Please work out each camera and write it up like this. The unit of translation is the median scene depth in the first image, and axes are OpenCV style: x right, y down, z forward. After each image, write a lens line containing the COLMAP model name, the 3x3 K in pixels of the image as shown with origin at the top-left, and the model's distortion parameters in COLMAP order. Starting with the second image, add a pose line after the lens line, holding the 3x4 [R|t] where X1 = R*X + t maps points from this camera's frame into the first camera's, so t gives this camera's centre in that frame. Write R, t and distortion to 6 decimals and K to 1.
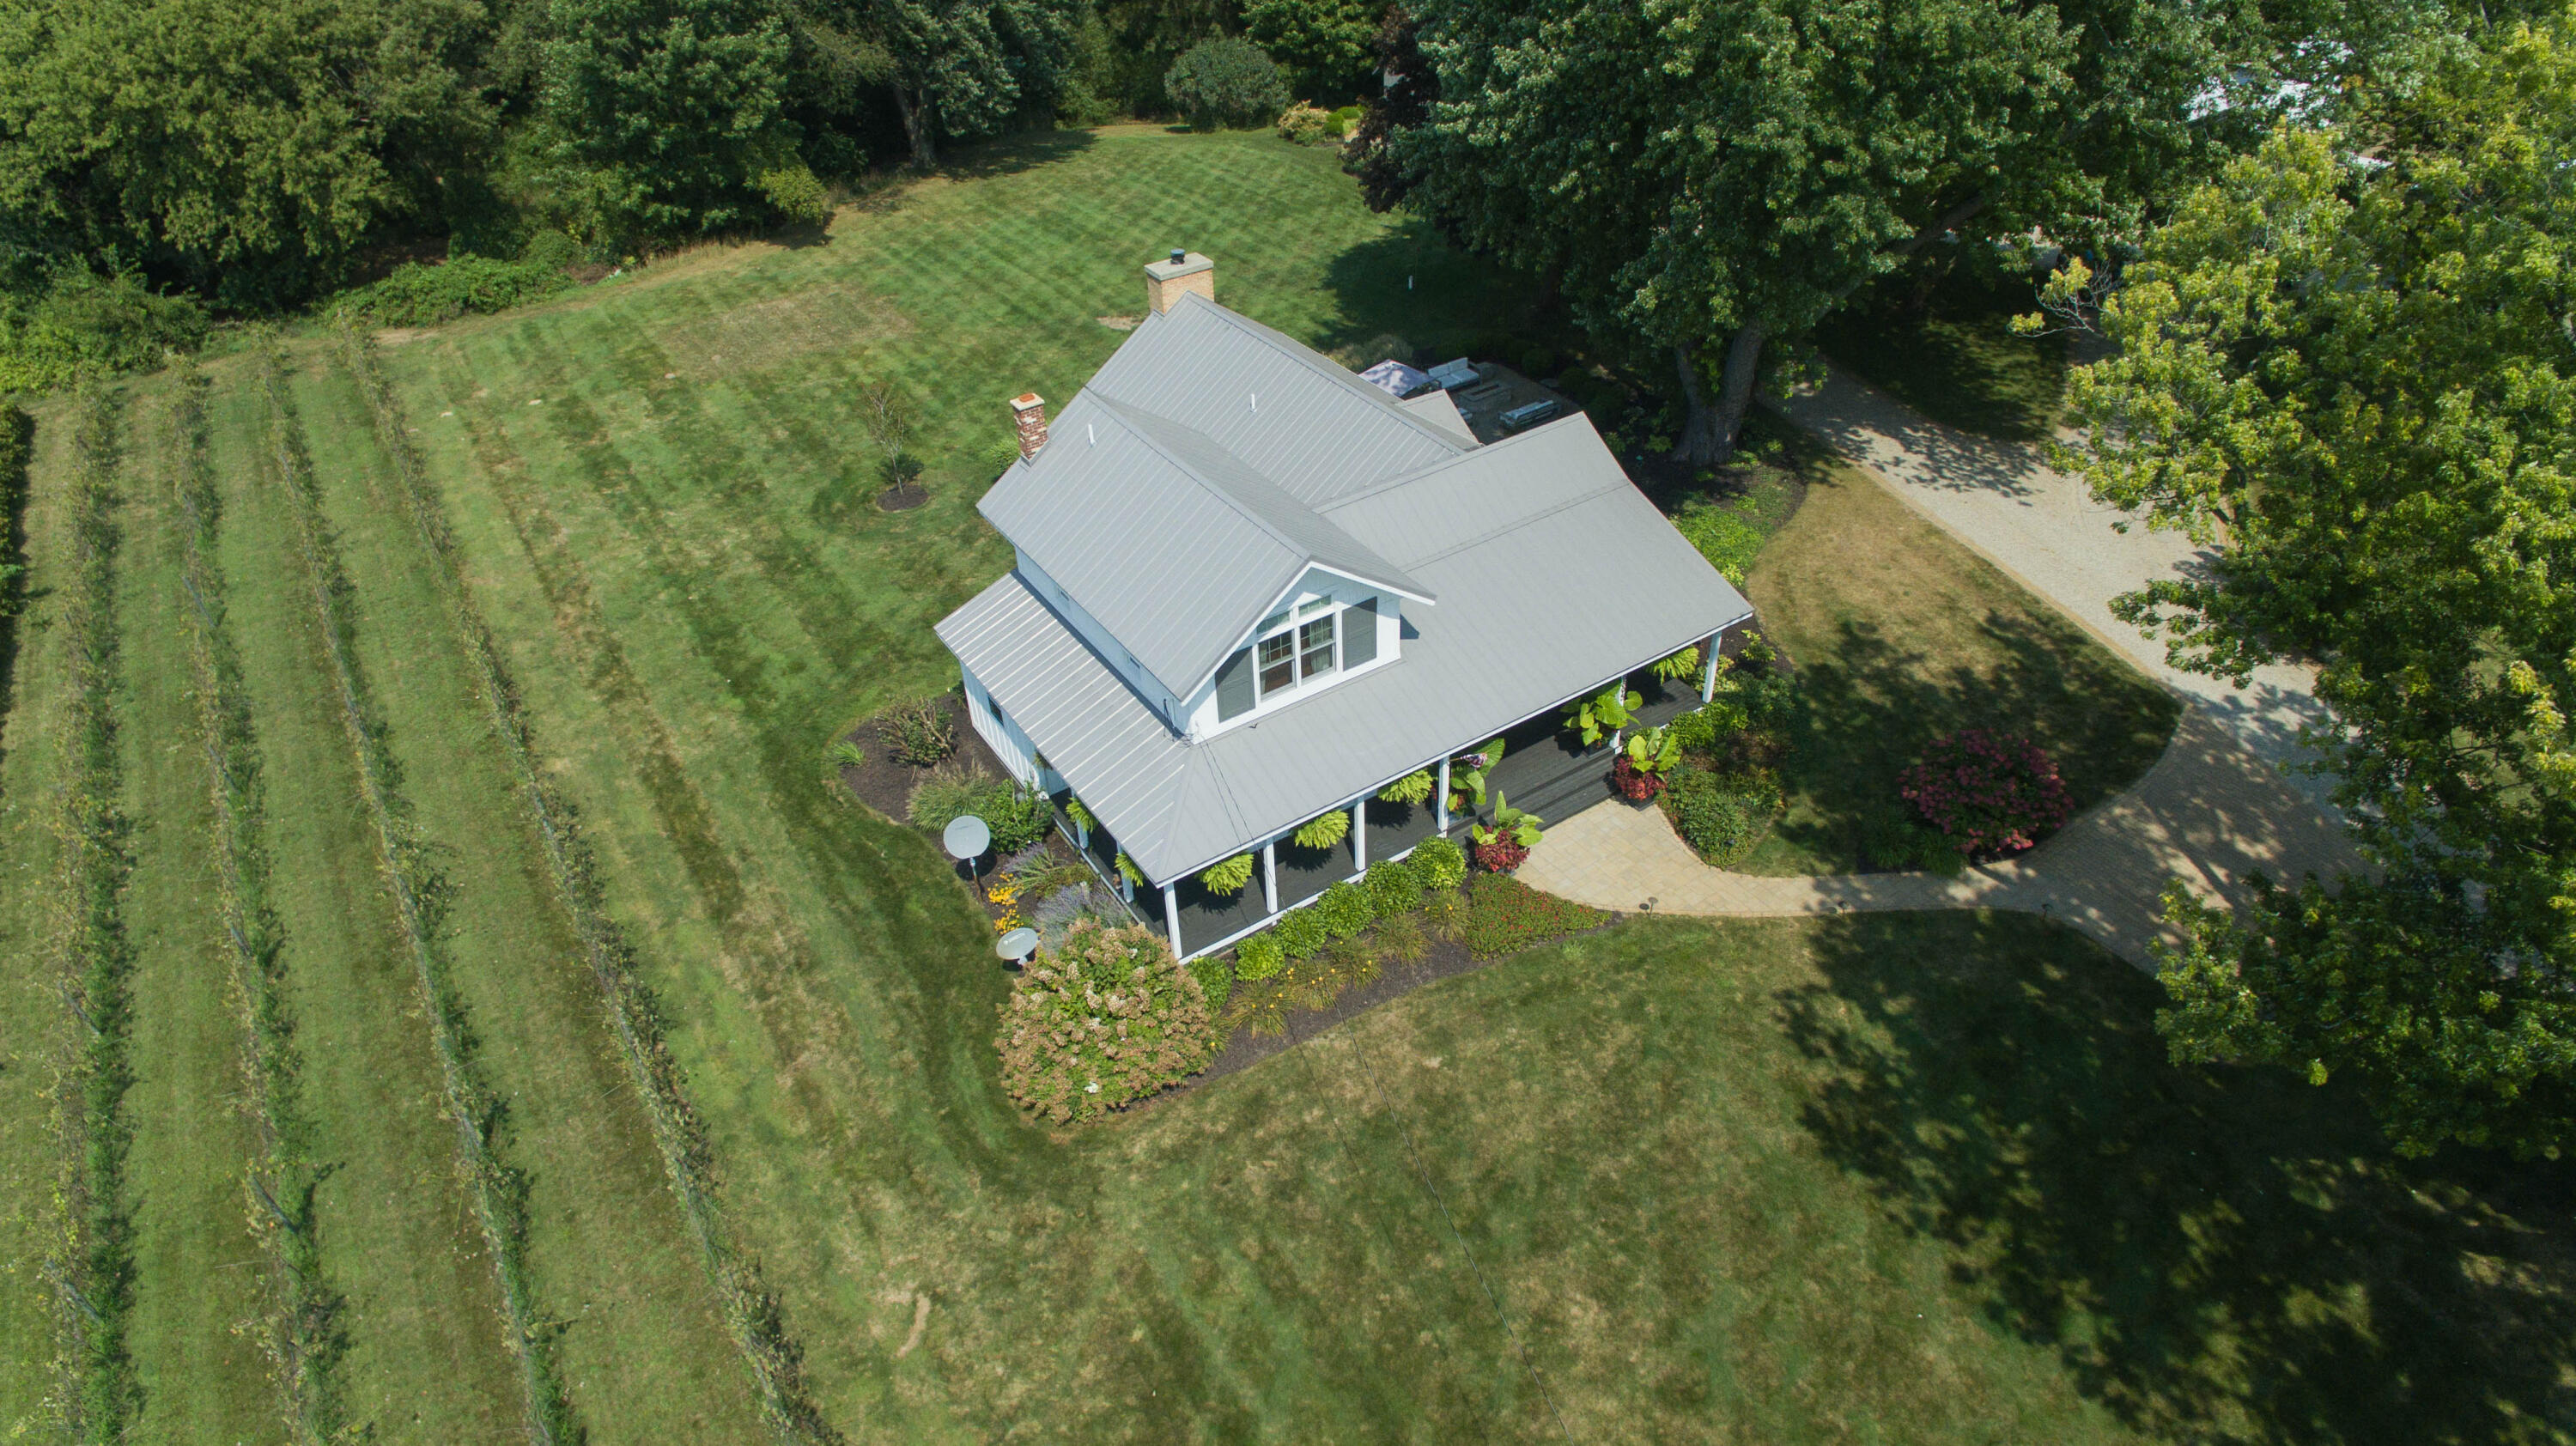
lens RADIAL K [[1543.8, 0, 1274.2], [0, 1543.8, 697.6], [0, 0, 1]] dist [0.000630, -0.005310]
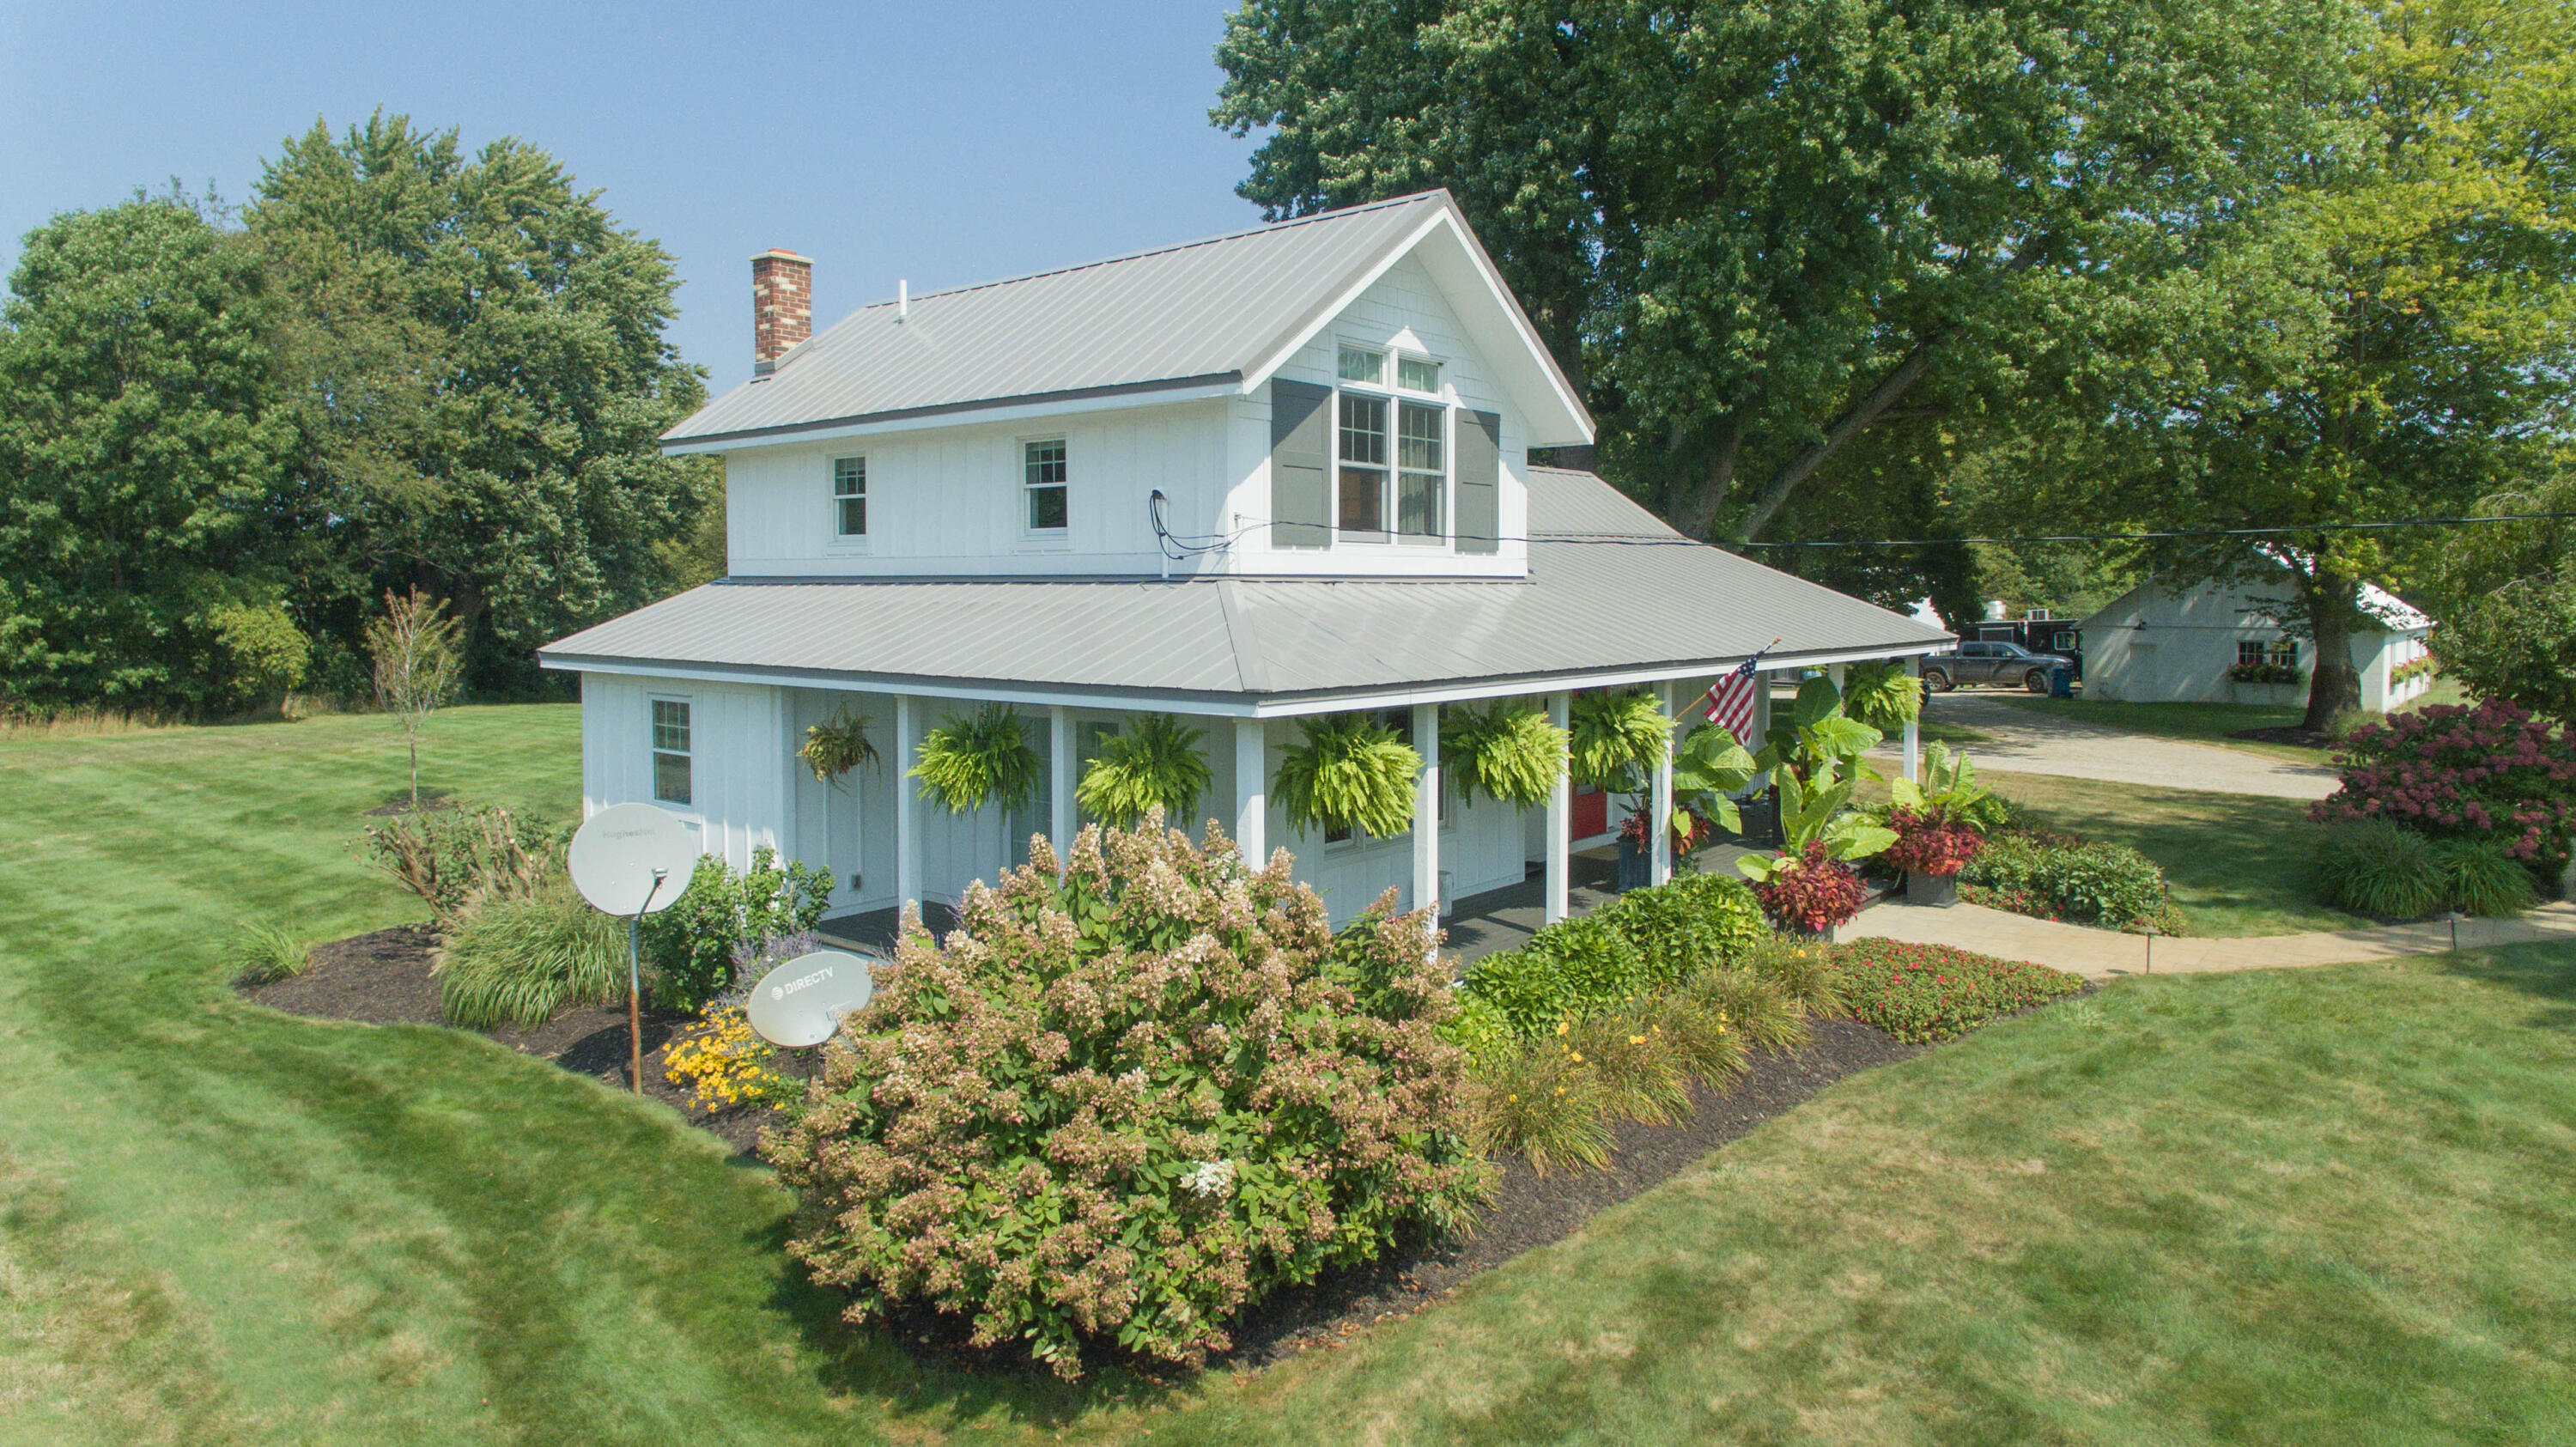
lens RADIAL K [[1543.9, 0, 1283.0], [0, 1543.9, 696.0], [0, 0, 1]] dist [0.000630, -0.005310]
pose [[0.950580, 0.023678, 0.309575, -0.155826], [0.147847, 0.842261, -0.518400, 0.261891], [-0.273017, 0.538550, 0.797136, 0.593995]]
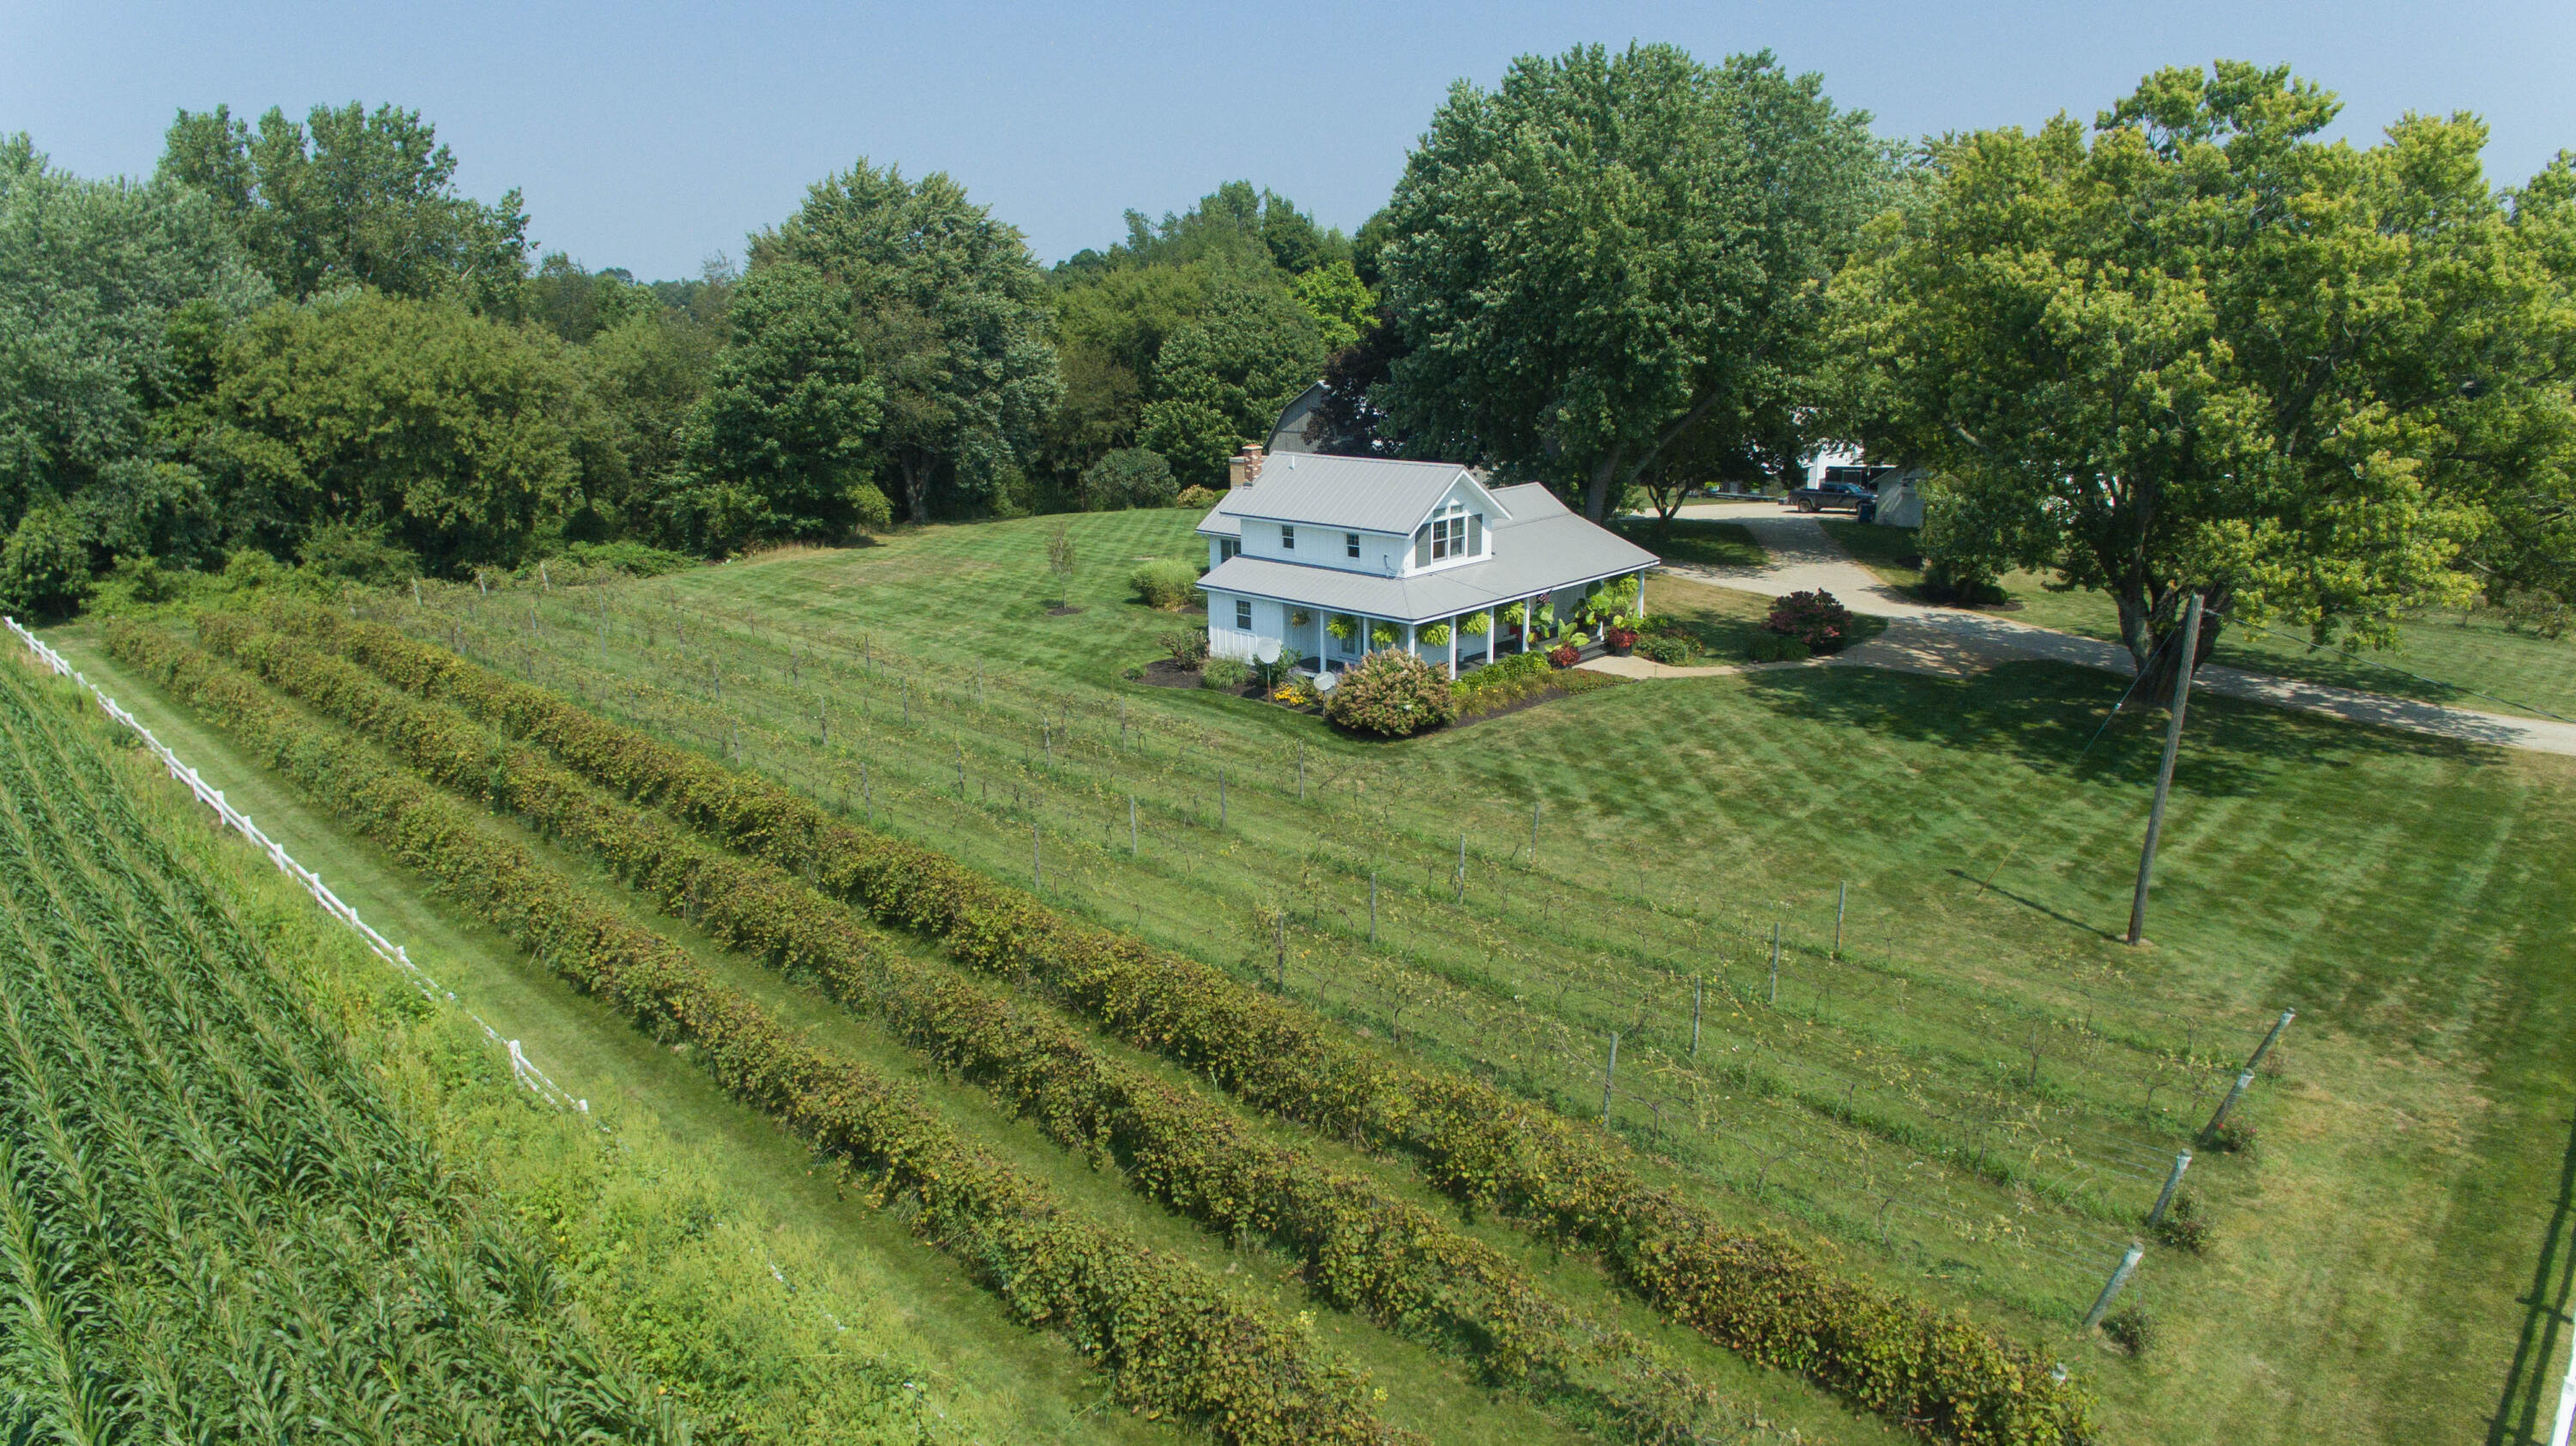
lens RADIAL K [[1543.8, 0, 1303.6], [0, 1543.8, 712.9], [0, 0, 1]] dist [0.000630, -0.005310]
pose [[0.968044, -0.032582, 0.248655, -0.545919], [0.121799, 0.927812, -0.352605, 0.701817], [-0.219217, 0.371624, 0.902131, -0.457712]]
